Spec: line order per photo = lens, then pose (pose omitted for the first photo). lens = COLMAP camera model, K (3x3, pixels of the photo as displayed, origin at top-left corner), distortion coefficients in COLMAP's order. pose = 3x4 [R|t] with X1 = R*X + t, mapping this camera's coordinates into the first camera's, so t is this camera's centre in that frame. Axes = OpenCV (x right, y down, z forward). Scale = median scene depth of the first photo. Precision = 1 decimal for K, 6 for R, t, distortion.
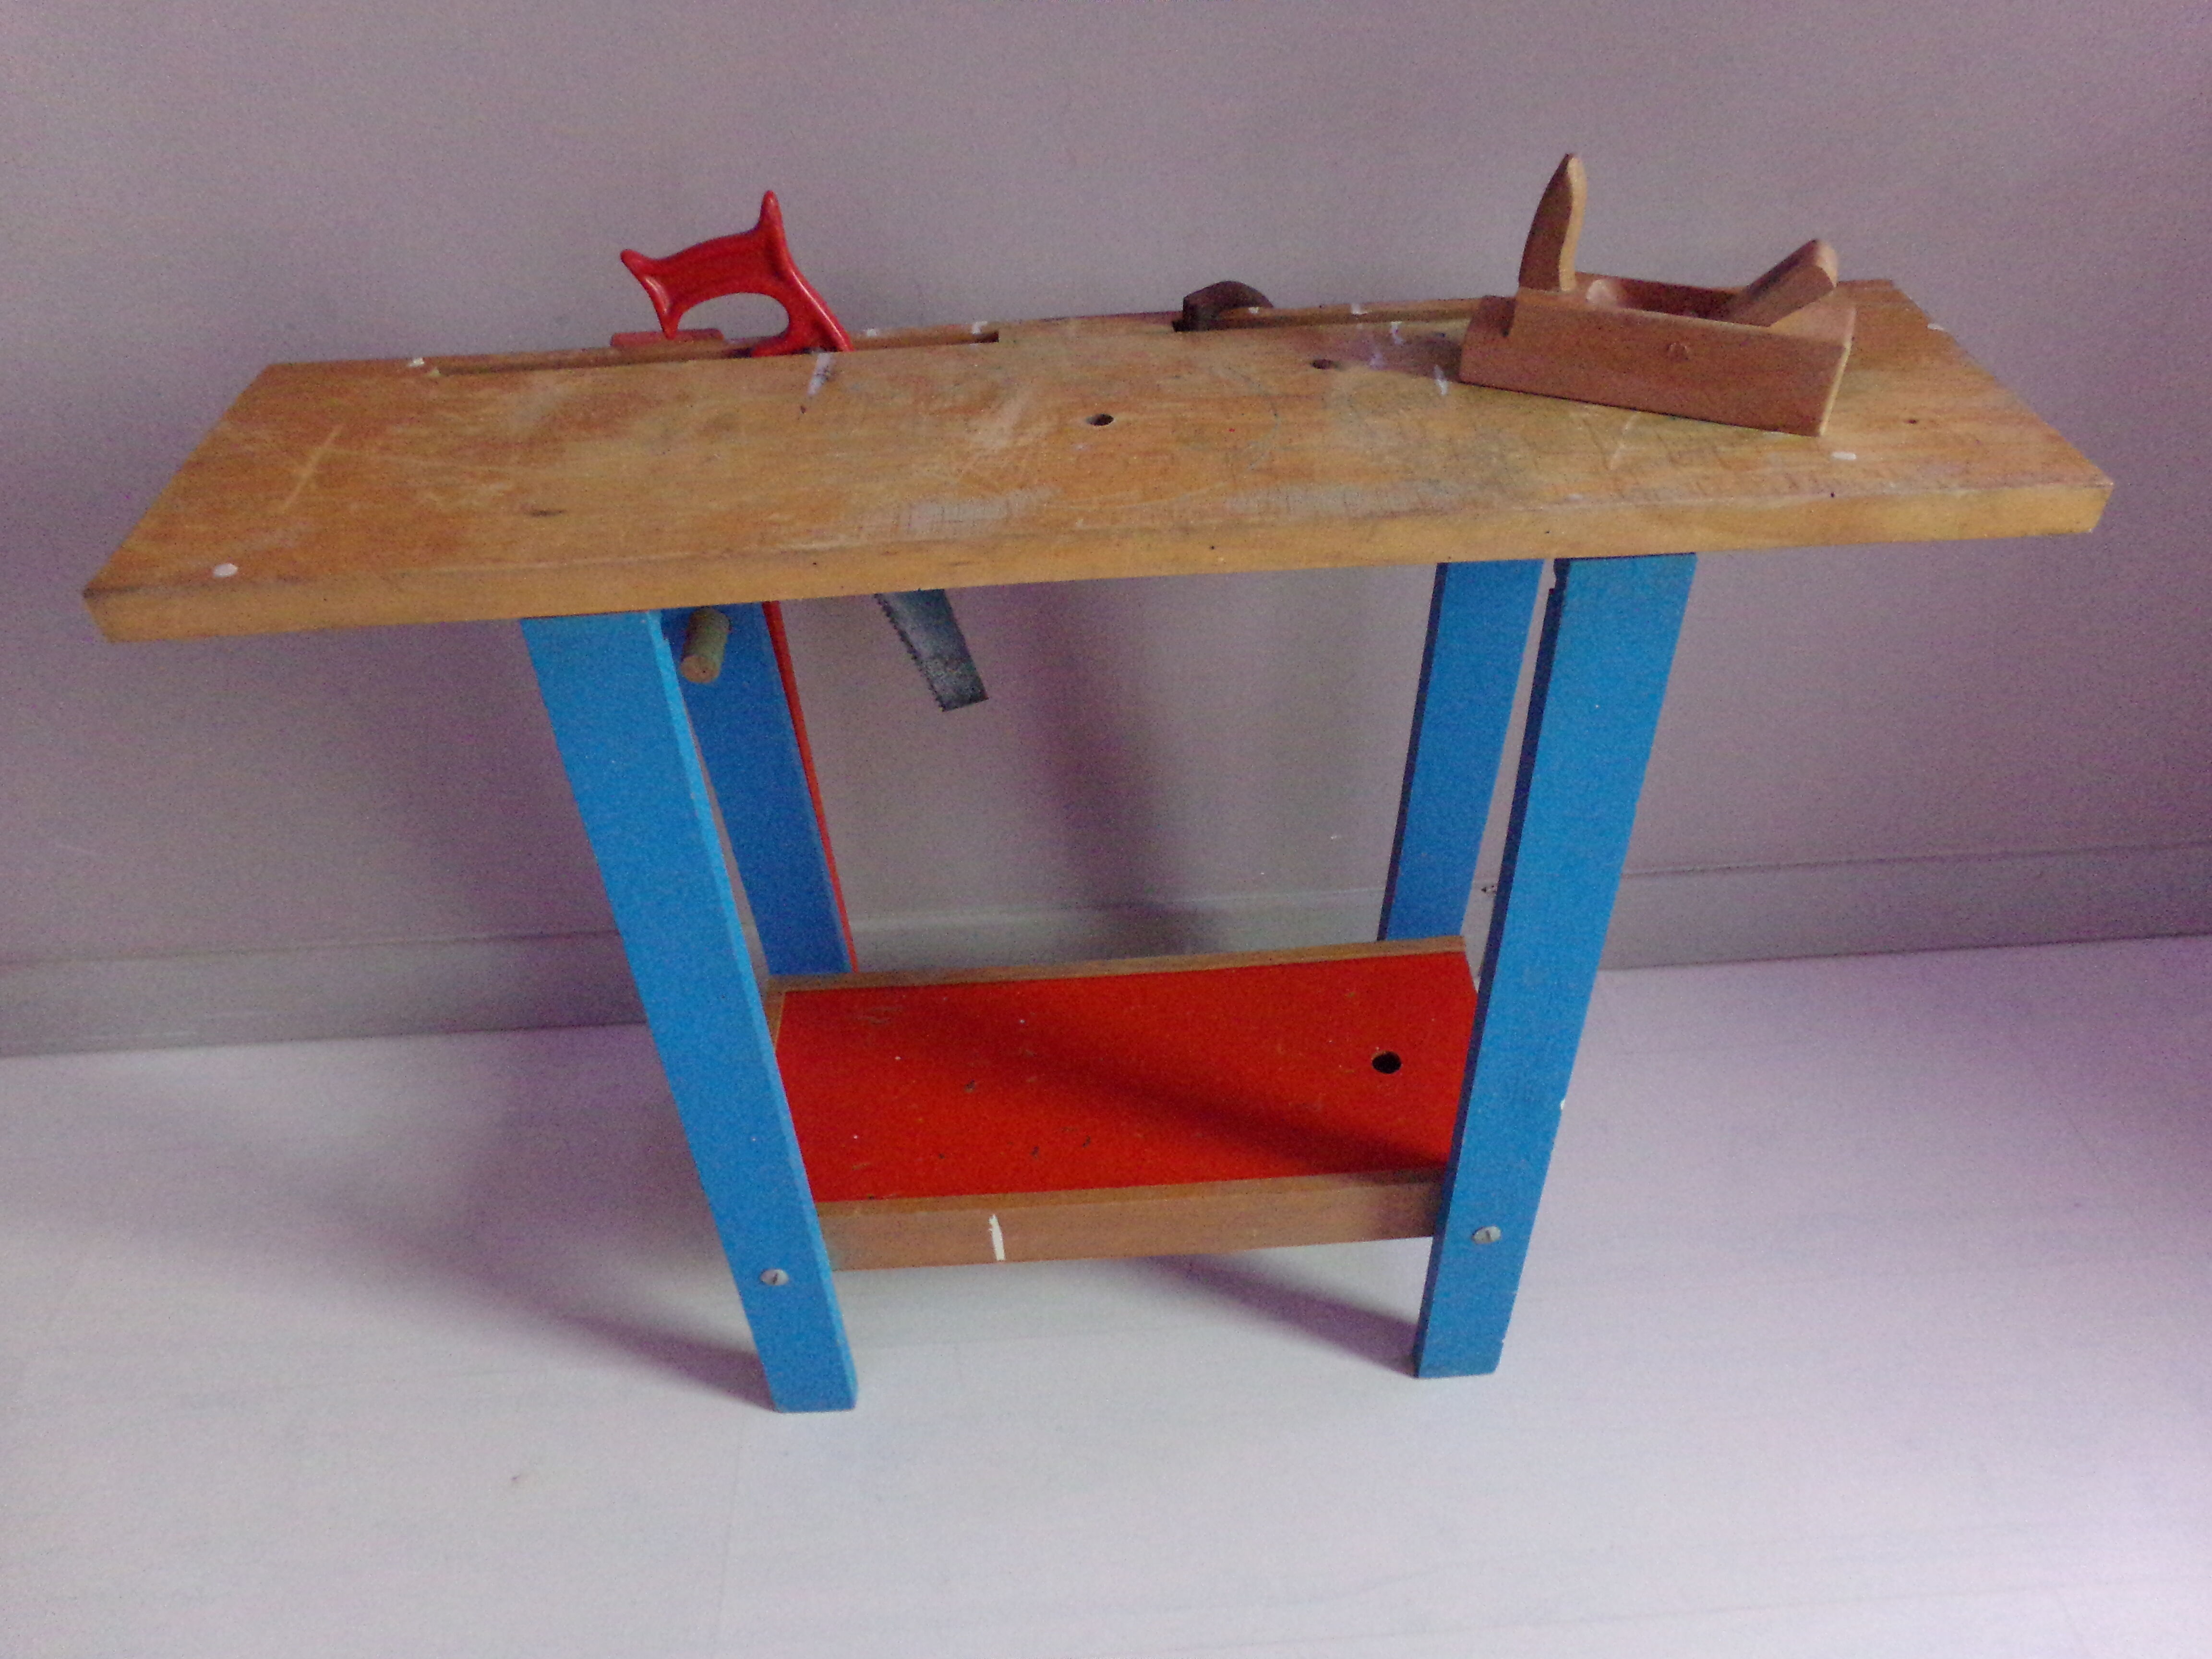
lens RADIAL K [[1500.5, 0, 1109.9], [0, 1500.5, 857.8], [0, 0, 1]] dist [-0.110810, 0.166667]
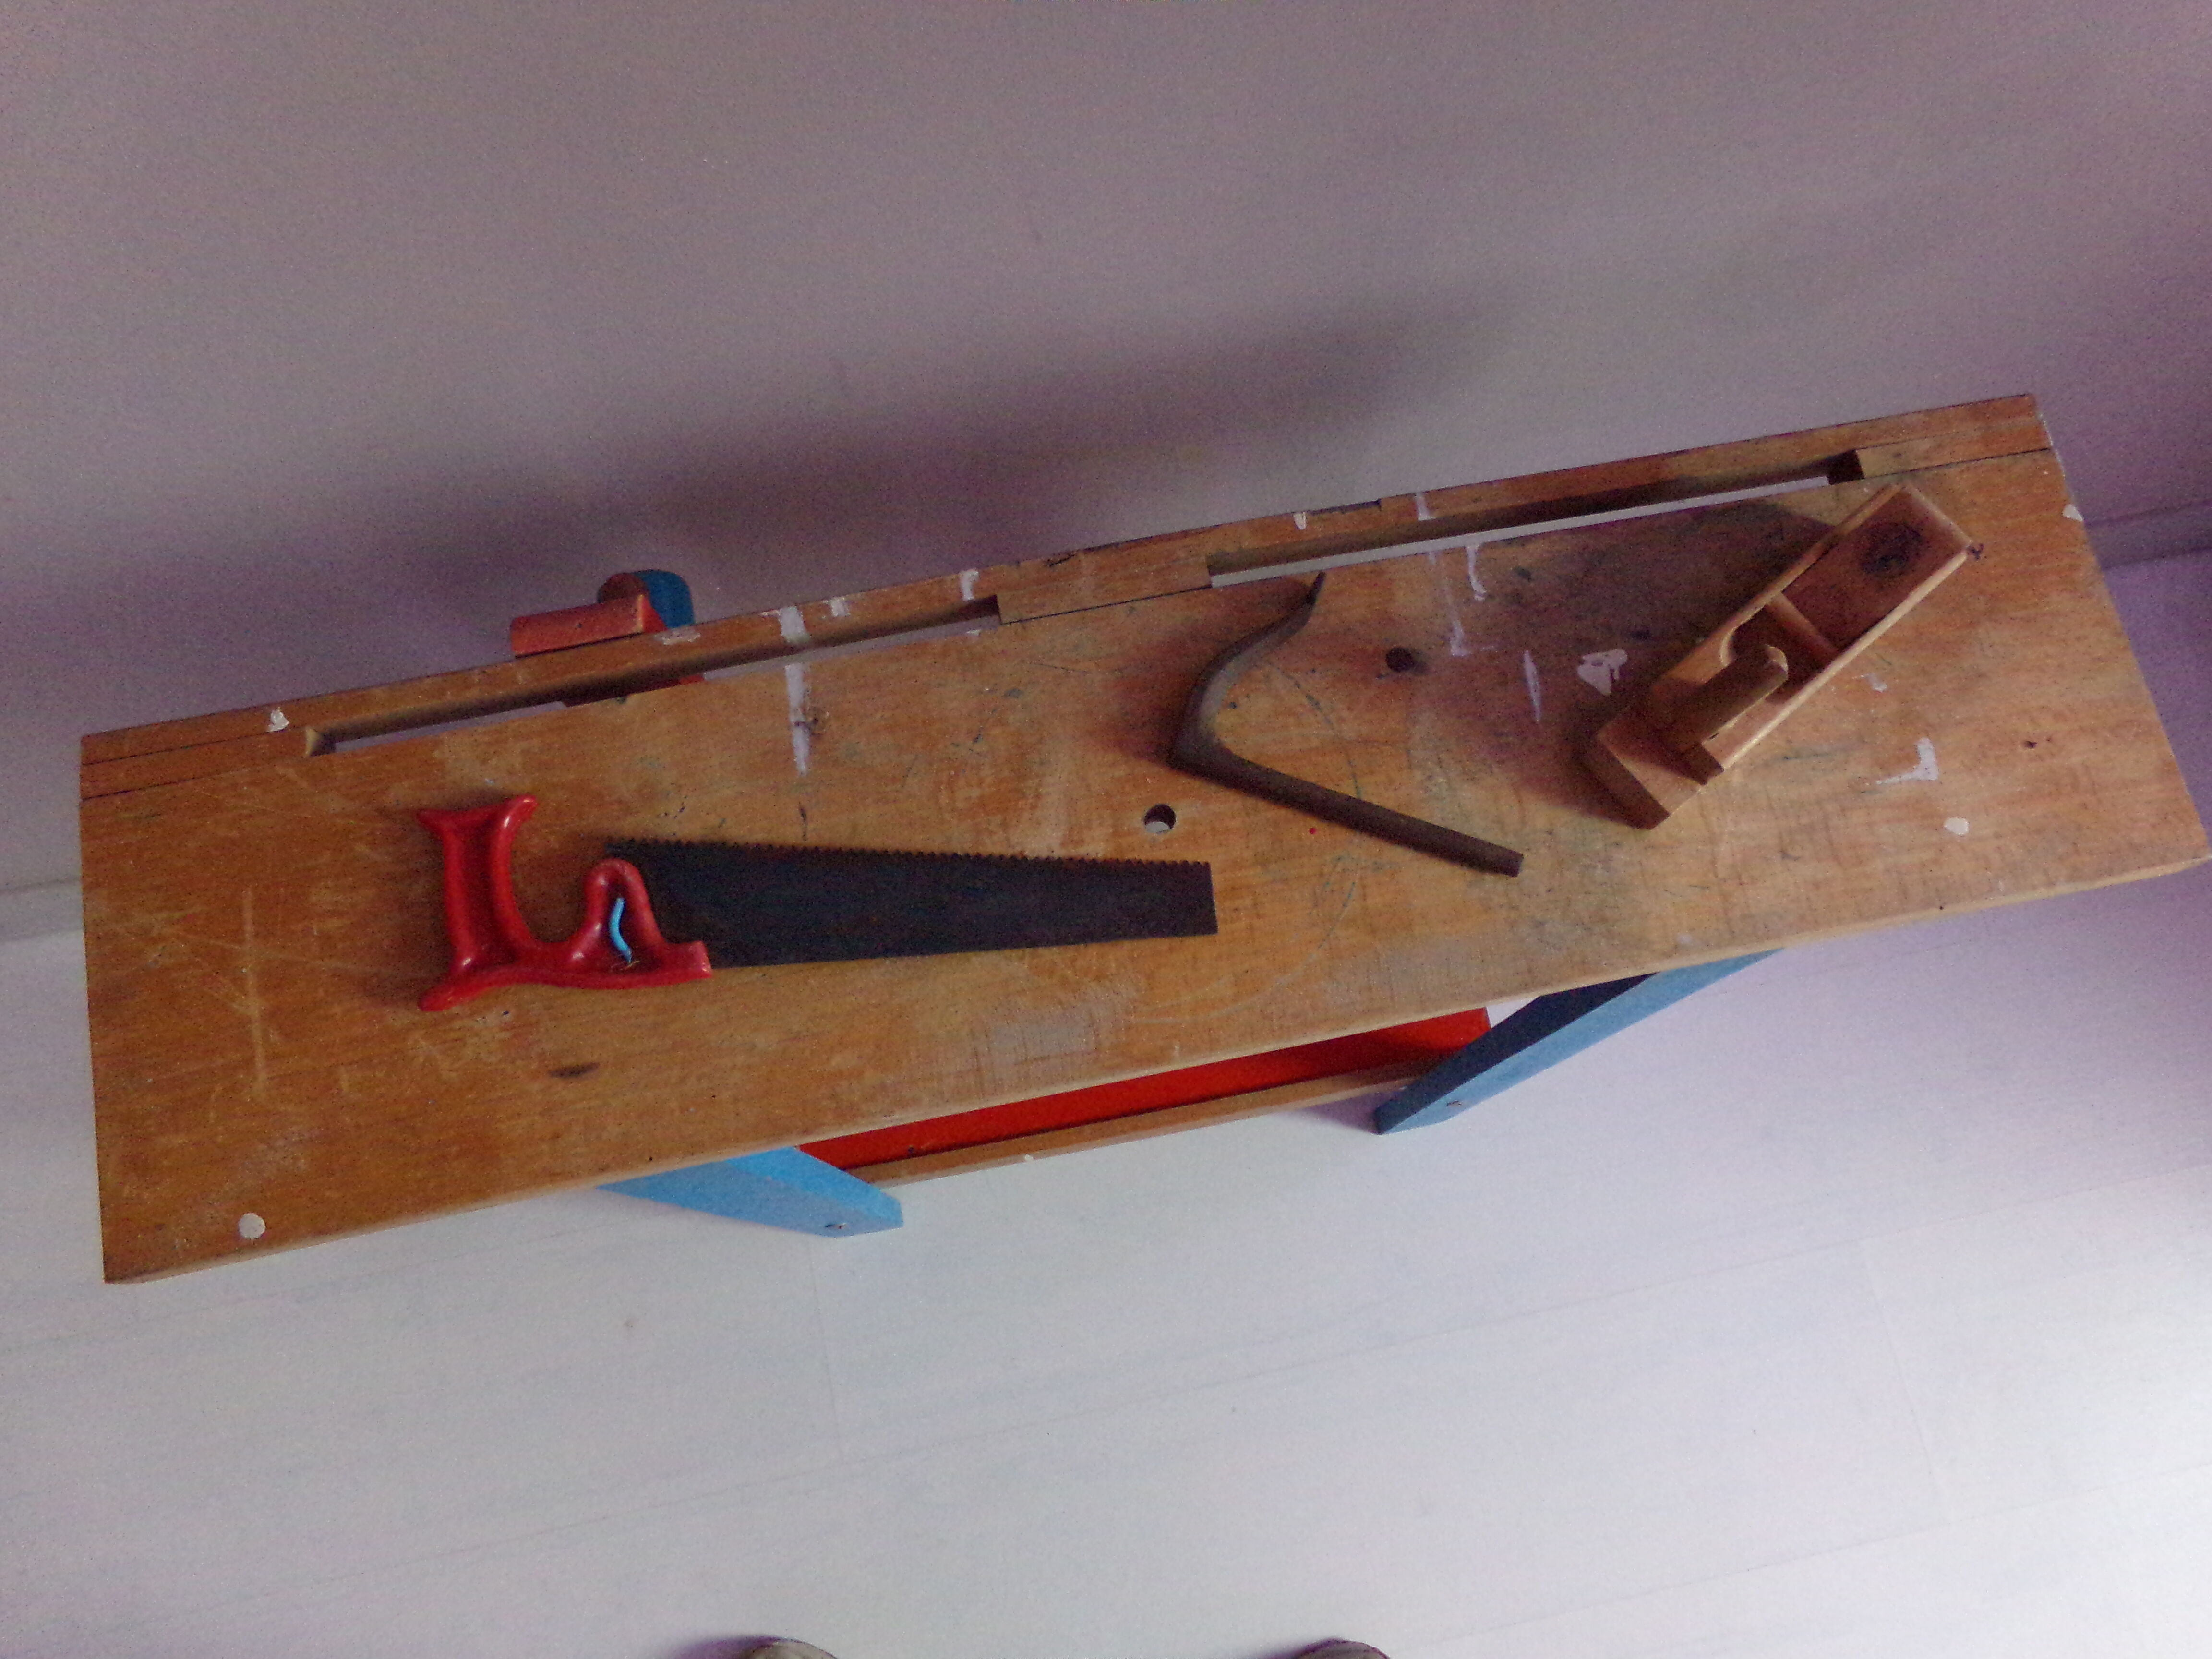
lens RADIAL K [[1500.5, 0, 1109.9], [0, 1500.5, 857.8], [0, 0, 1]] dist [-0.110810, 0.166667]
pose [[0.988398, -0.128241, 0.081390, -0.112231], [0.064432, 0.839255, 0.539907, -0.763941], [-0.137545, -0.528398, 0.837781, 0.260421]]
